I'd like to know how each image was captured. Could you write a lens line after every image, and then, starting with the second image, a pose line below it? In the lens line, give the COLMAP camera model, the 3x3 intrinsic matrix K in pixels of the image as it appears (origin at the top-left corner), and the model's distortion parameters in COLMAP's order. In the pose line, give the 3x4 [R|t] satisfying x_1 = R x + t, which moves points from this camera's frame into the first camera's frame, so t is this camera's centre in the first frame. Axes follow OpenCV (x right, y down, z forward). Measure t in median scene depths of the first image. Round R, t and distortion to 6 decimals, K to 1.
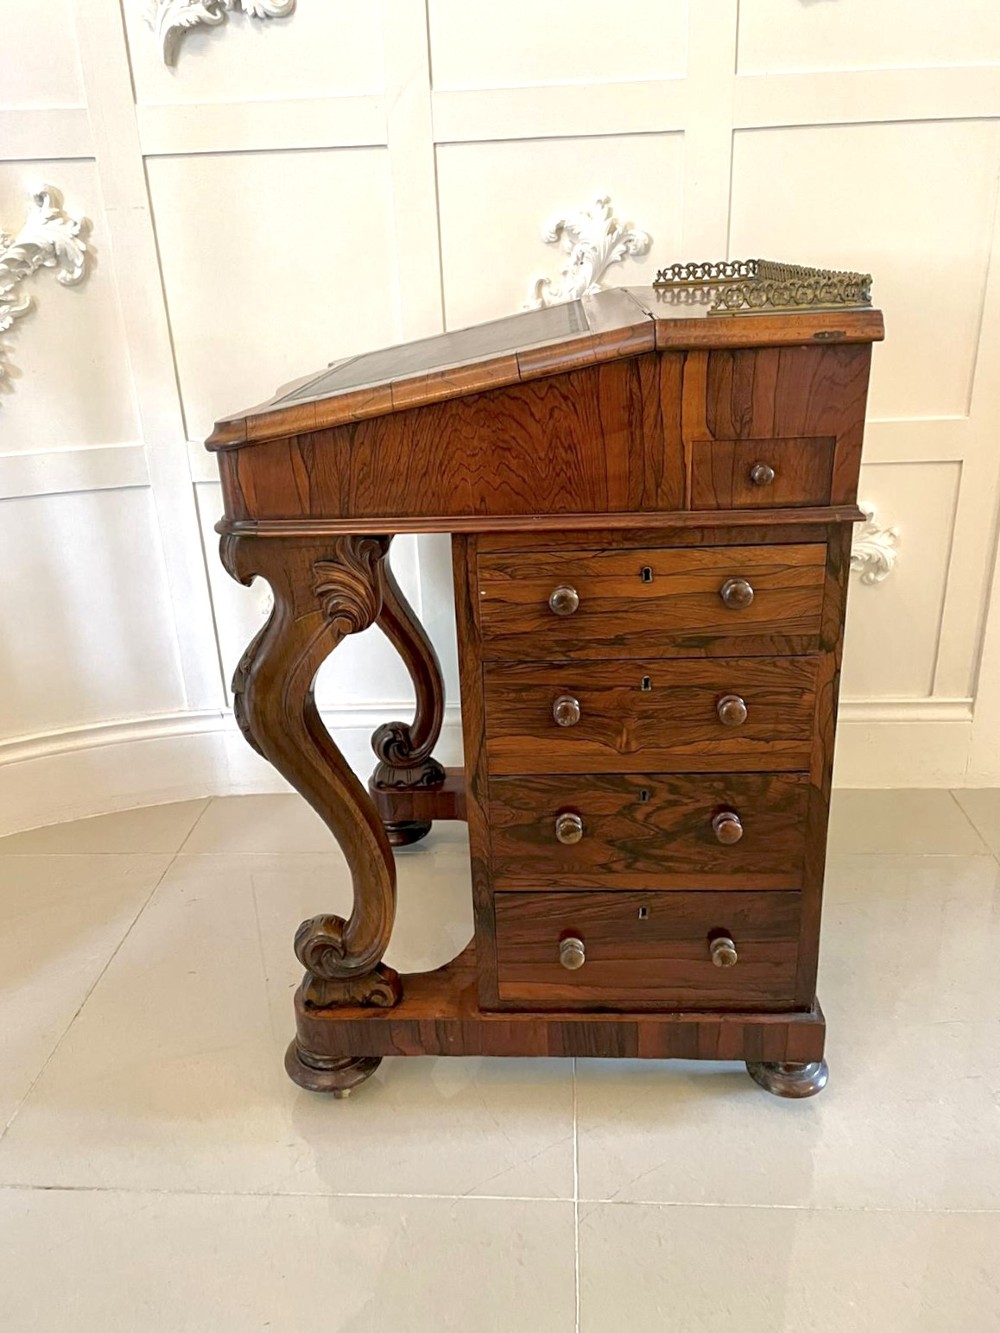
lens RADIAL K [[1045.5, 0, 497.0], [0, 1045.5, 669.4], [0, 0, 1]] dist [0.057454, -0.099145]
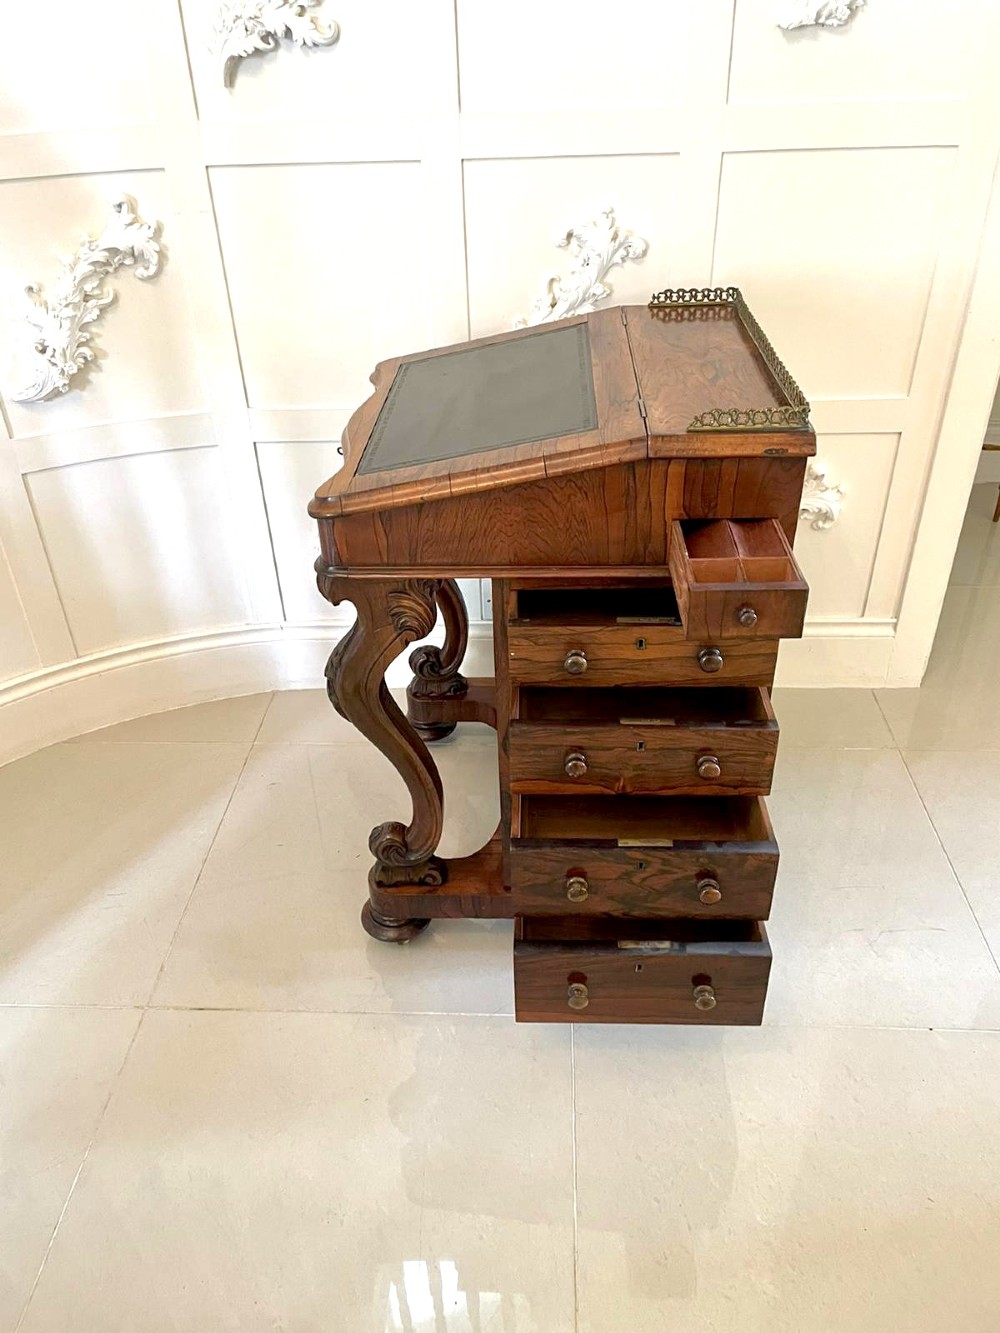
lens RADIAL K [[1022.2, 0, 493.5], [0, 1022.2, 666.6], [0, 0, 1]] dist [0.045703, -0.089503]
pose [[0.999917, 0.002442, 0.012652, -0.041344], [-0.004984, 0.978762, 0.204941, -0.204696], [-0.011883, -0.204987, 0.978693, -0.223484]]
